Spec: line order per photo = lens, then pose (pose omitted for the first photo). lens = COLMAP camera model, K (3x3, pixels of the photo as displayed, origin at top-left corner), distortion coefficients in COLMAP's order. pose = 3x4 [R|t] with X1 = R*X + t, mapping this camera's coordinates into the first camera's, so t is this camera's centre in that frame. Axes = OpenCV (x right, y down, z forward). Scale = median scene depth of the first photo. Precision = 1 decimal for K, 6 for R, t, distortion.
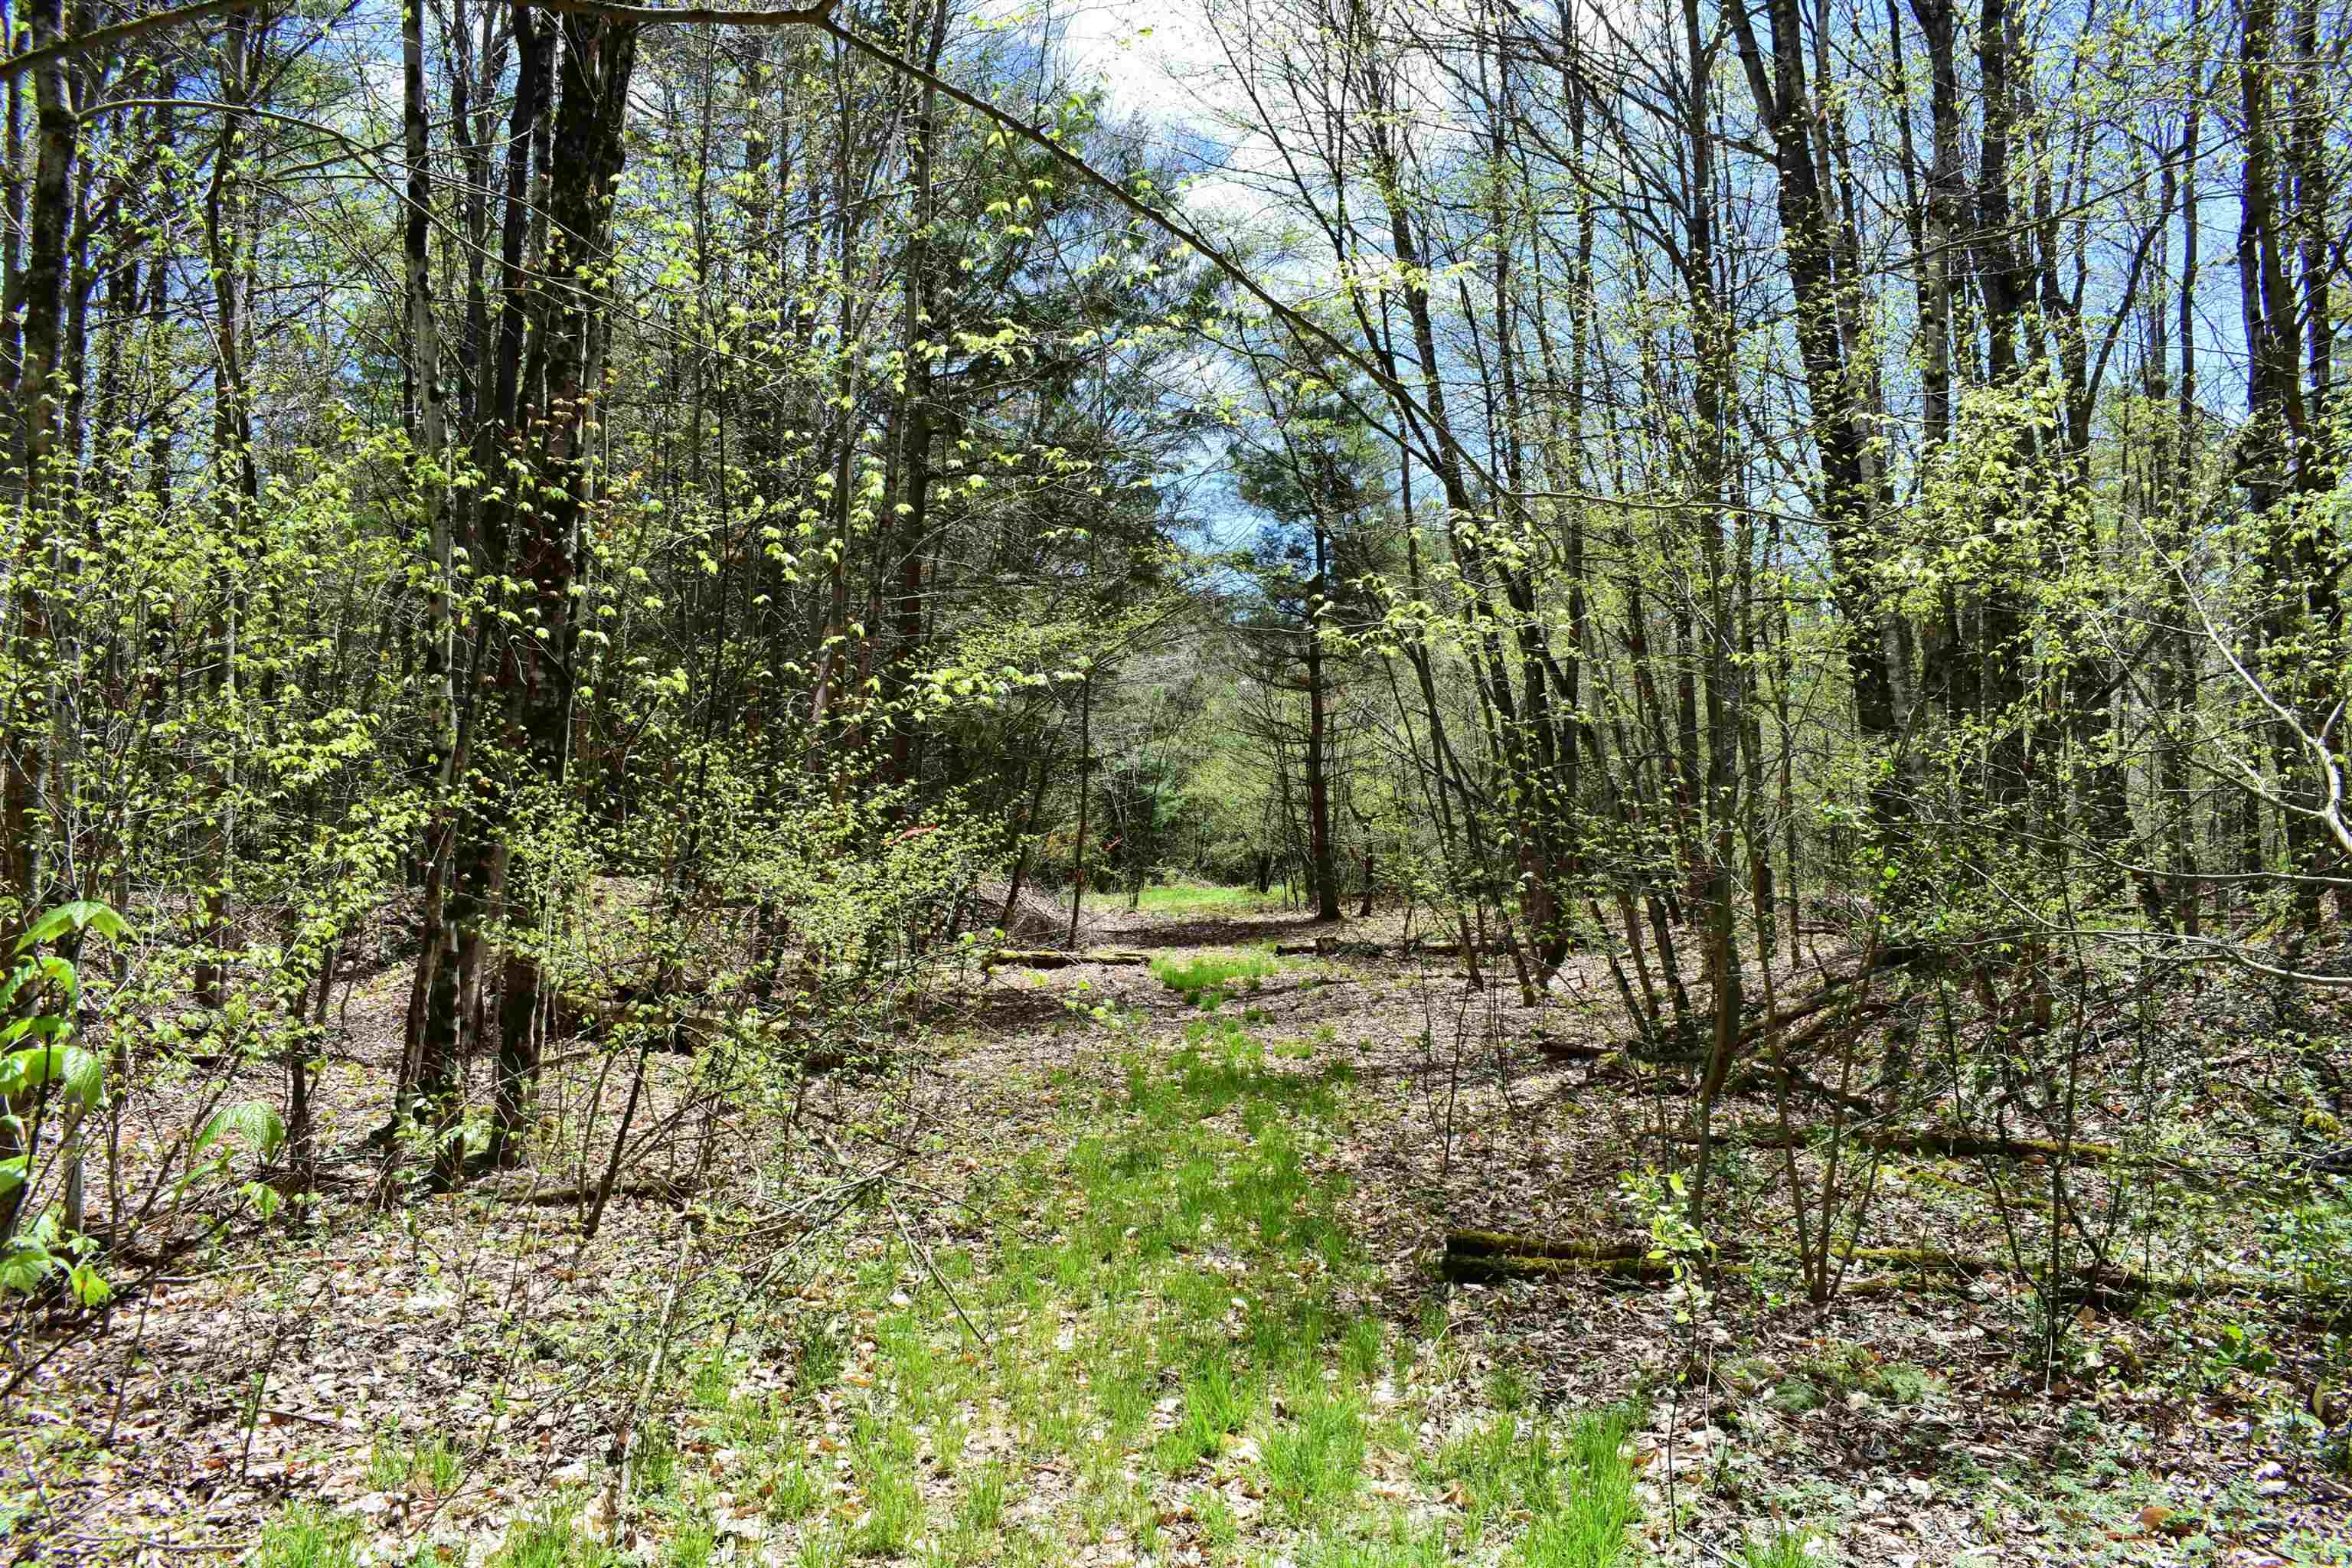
lens RADIAL K [[1859.2, 0, 1181.6], [0, 1859.2, 792.4], [0, 0, 1]] dist [-0.017388, 0.003051]
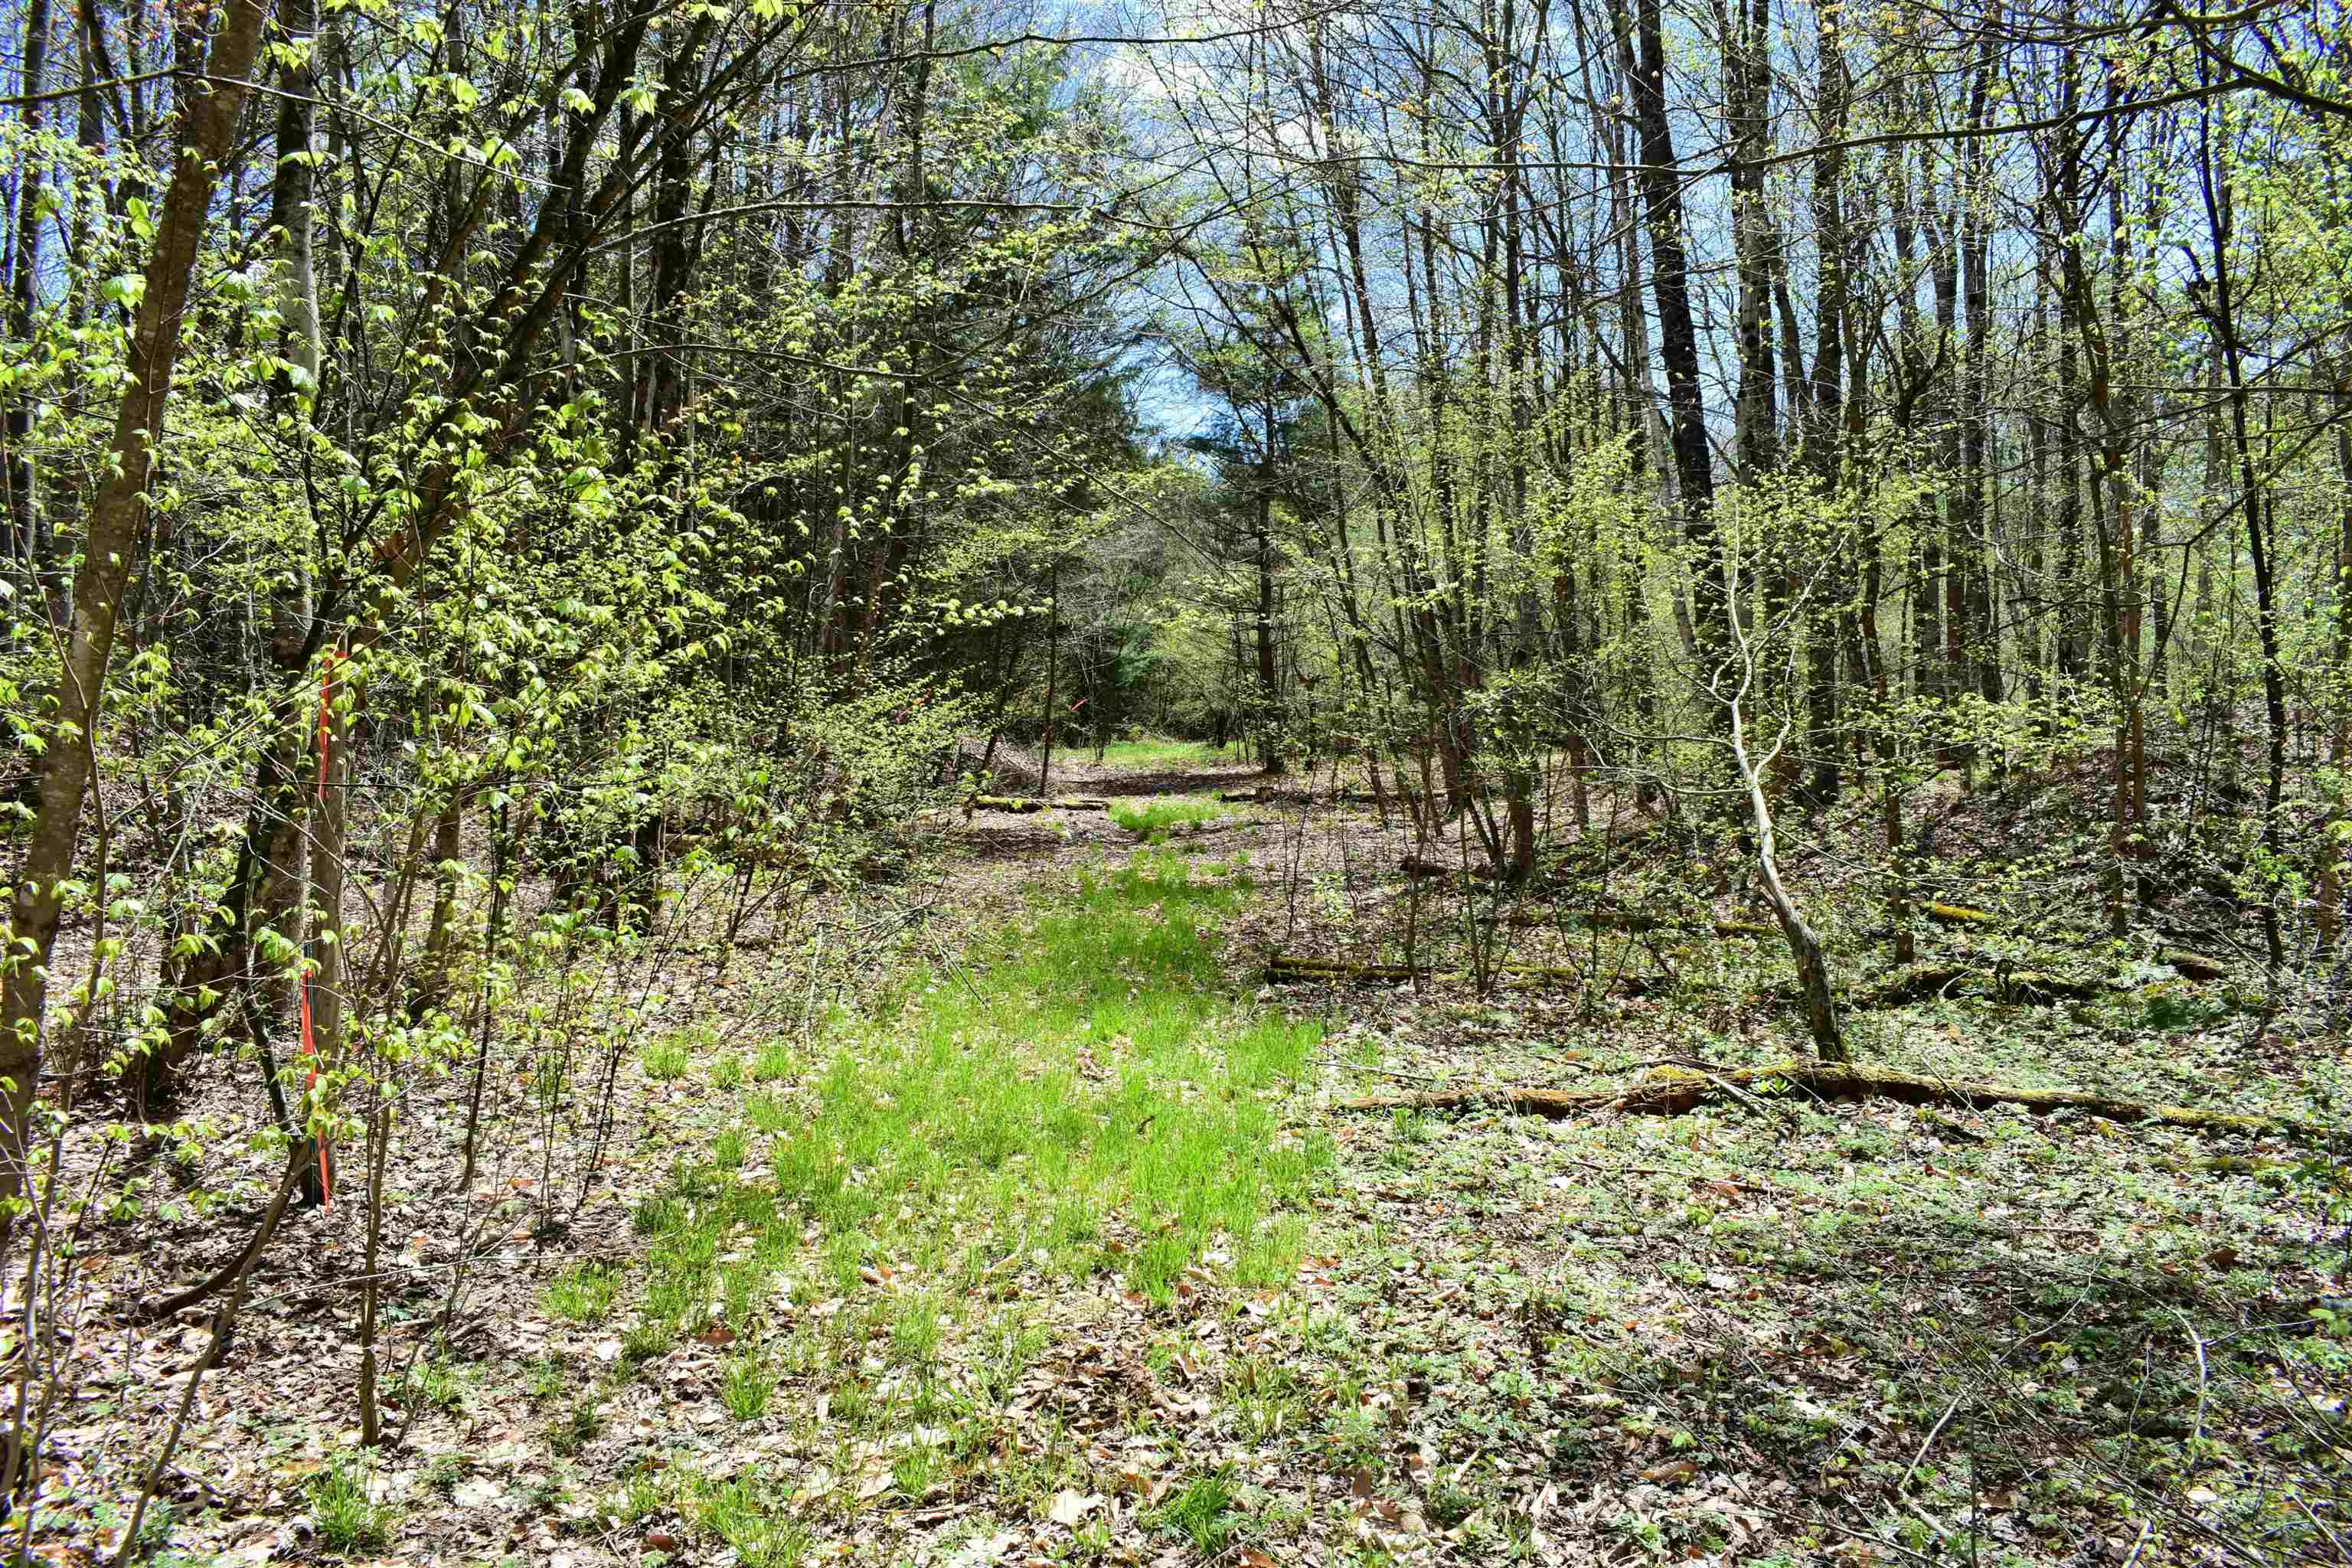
lens RADIAL K [[1859.2, 0, 1167.0], [0, 1859.2, 781.6], [0, 0, 1]] dist [-0.017388, 0.003051]
pose [[0.999957, 0.004109, 0.008258, 0.007362], [-0.004691, 0.997404, 0.071857, -0.006733], [-0.007942, -0.071893, 0.997381, -0.127332]]
